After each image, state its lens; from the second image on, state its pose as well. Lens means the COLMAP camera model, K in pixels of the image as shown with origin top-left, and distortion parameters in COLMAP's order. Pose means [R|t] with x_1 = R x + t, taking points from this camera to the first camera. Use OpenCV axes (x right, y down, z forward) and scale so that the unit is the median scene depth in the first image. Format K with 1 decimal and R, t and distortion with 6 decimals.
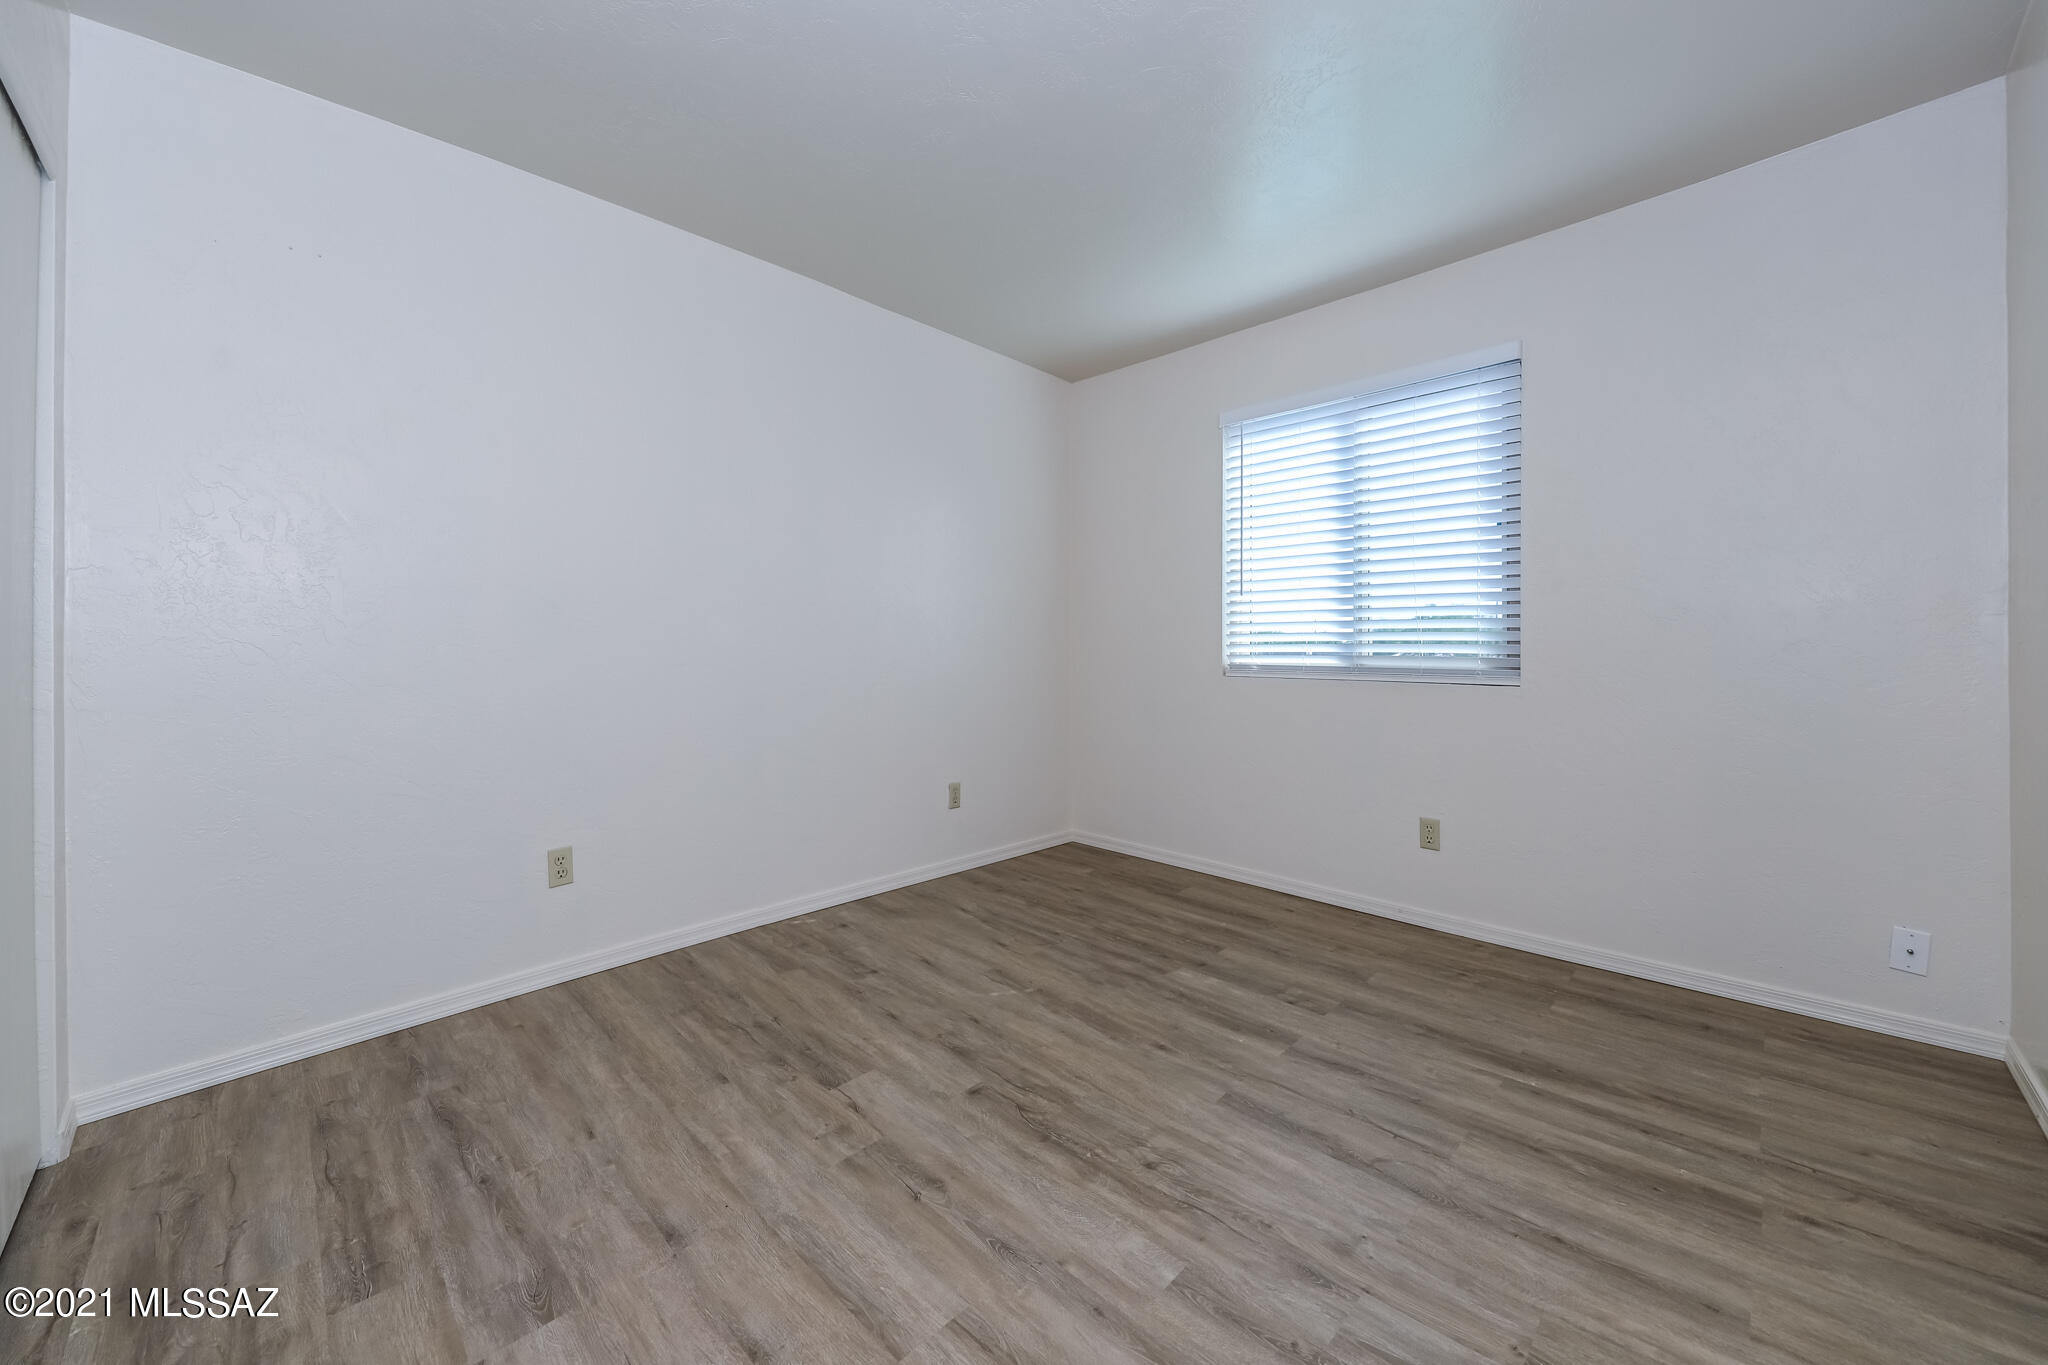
lens RADIAL K [[766.5, 0, 1019.5], [0, 766.5, 637.1], [0, 0, 1]] dist [0.018781, 0.008935]
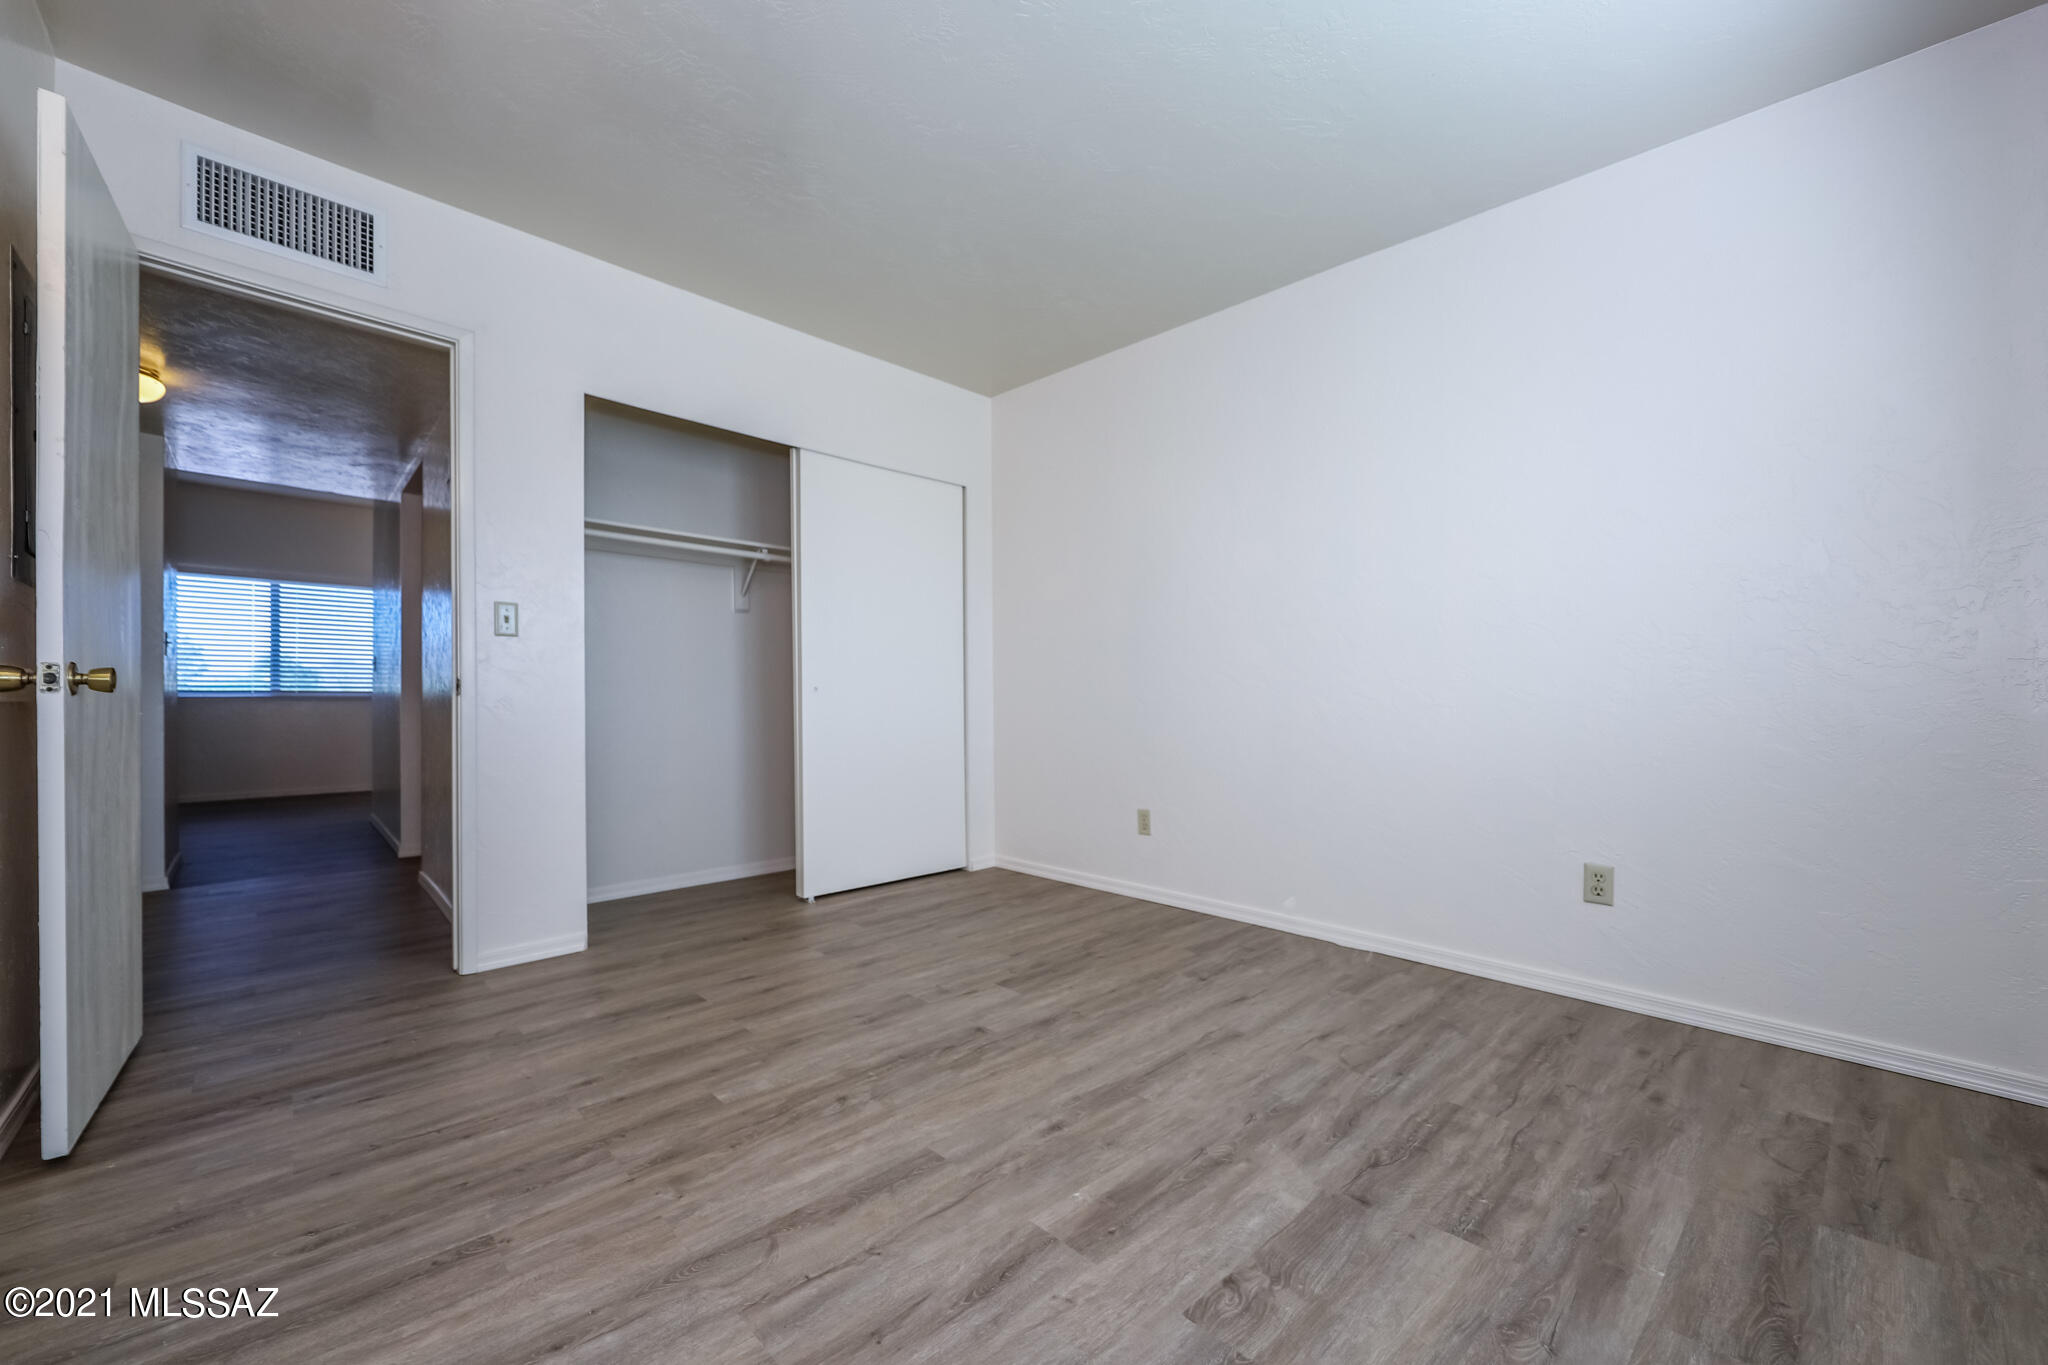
lens RADIAL K [[788.2, 0, 1019.0], [0, 788.2, 696.9], [0, 0, 1]] dist [-0.011255, -0.000036]
pose [[-0.011578, -0.001816, -0.999931, 1.006441], [0.002028, 0.999996, -0.001840, 0.123444], [0.999931, -0.002050, -0.011574, 1.036366]]
